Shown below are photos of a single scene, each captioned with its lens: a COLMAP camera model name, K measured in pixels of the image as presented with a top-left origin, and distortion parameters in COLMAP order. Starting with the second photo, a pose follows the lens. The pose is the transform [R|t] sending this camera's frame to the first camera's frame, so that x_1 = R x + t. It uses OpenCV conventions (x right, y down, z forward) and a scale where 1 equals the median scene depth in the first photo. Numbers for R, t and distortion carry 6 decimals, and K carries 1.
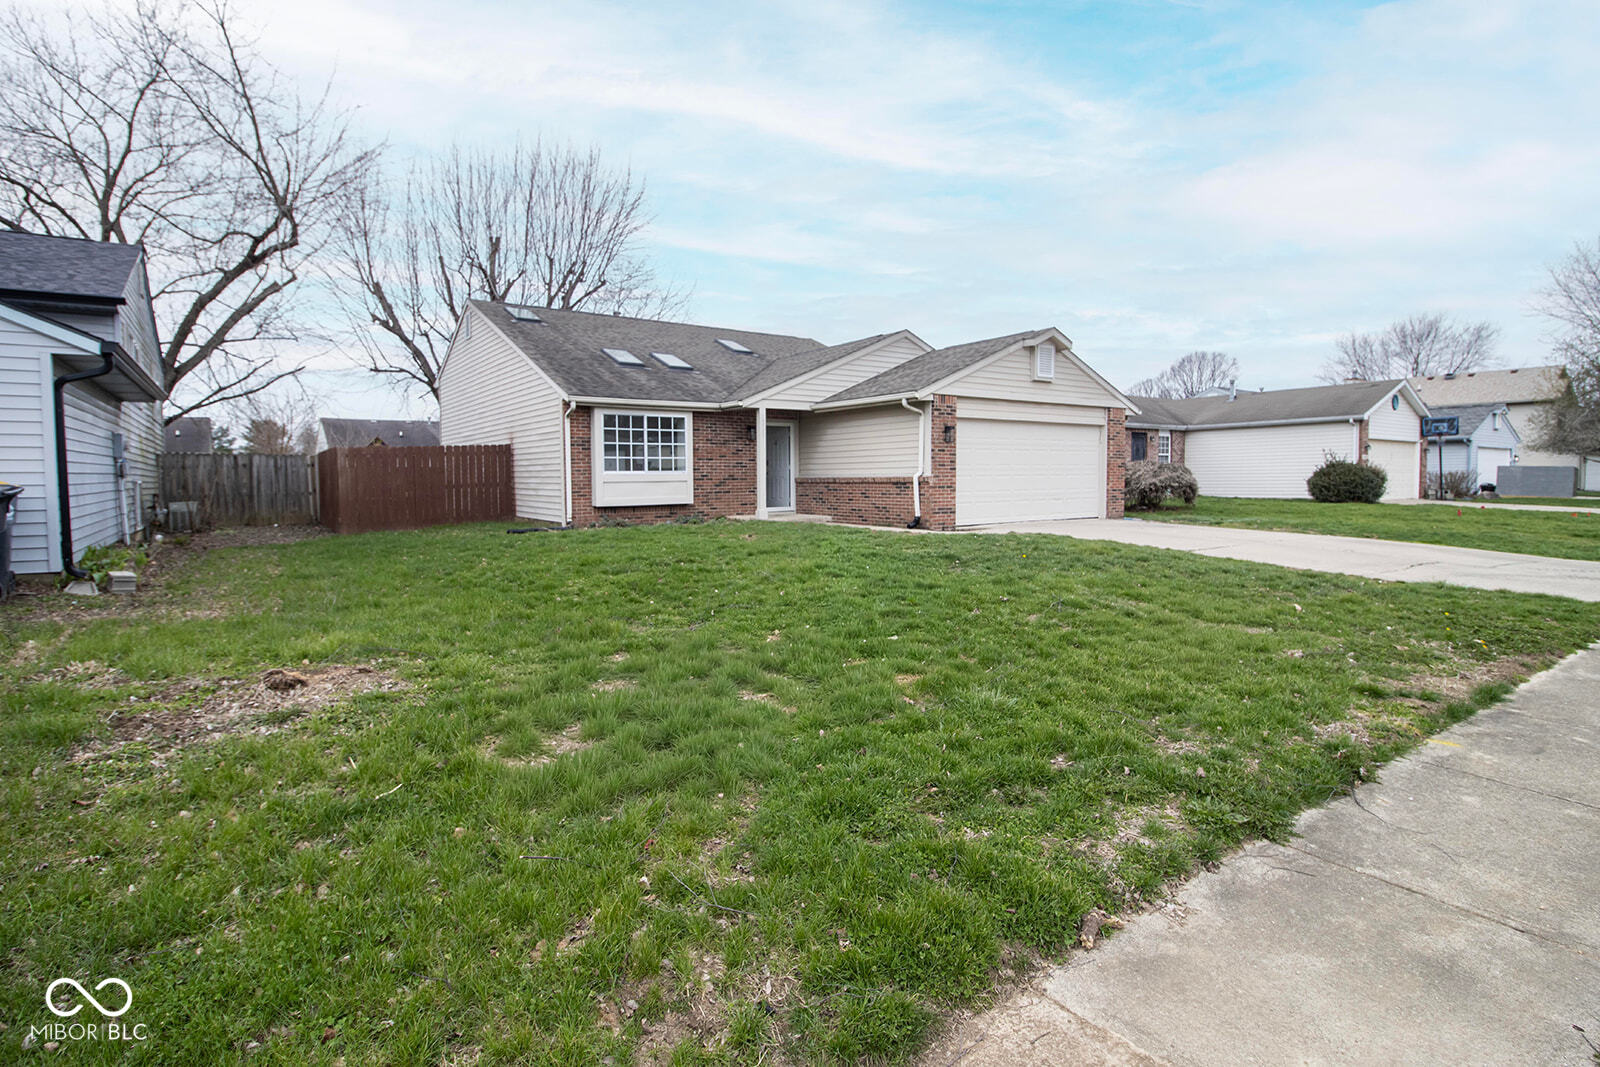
lens RADIAL K [[770.1, 0, 800.9], [0, 770.1, 513.8], [0, 0, 1]] dist [0.003220, -0.016634]
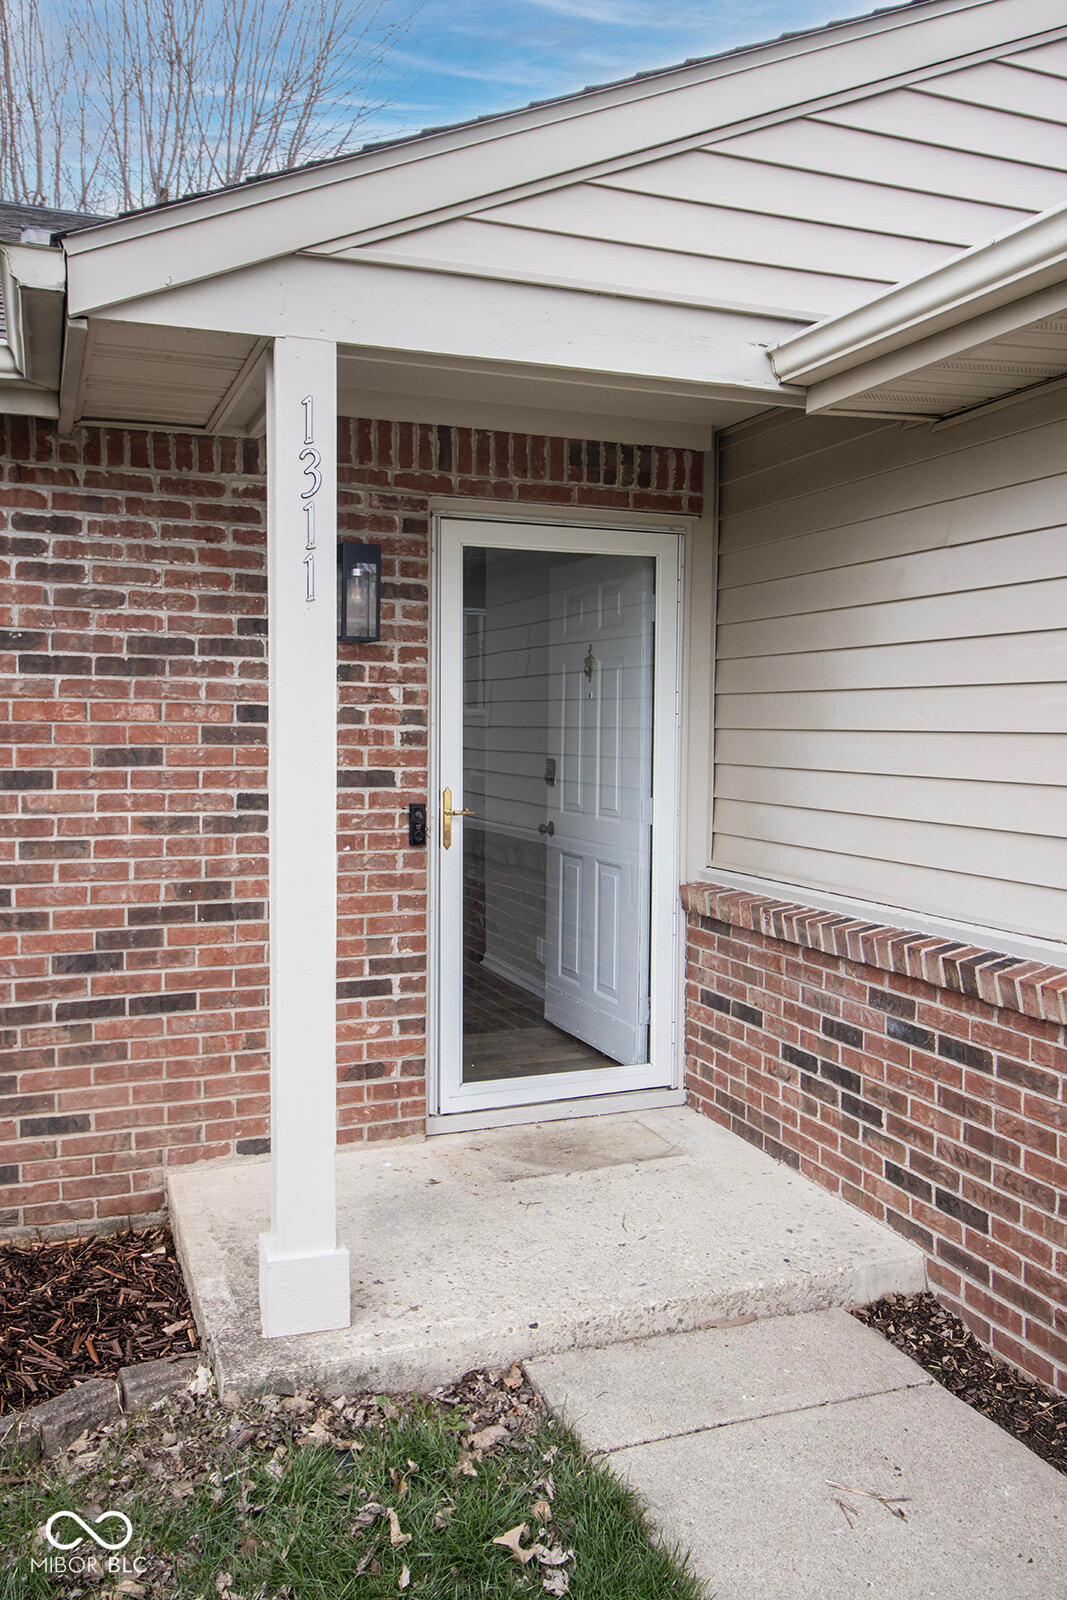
lens RADIAL K [[1251.4, 0, 508.1], [0, 1251.4, 800.2], [0, 0, 1]] dist [0.001164, 0.000518]
pose [[0.967549, 0.026222, -0.251319, 0.022414], [-0.023196, 0.999618, 0.014996, -0.068081], [0.251616, -0.008680, 0.967788, 0.754979]]
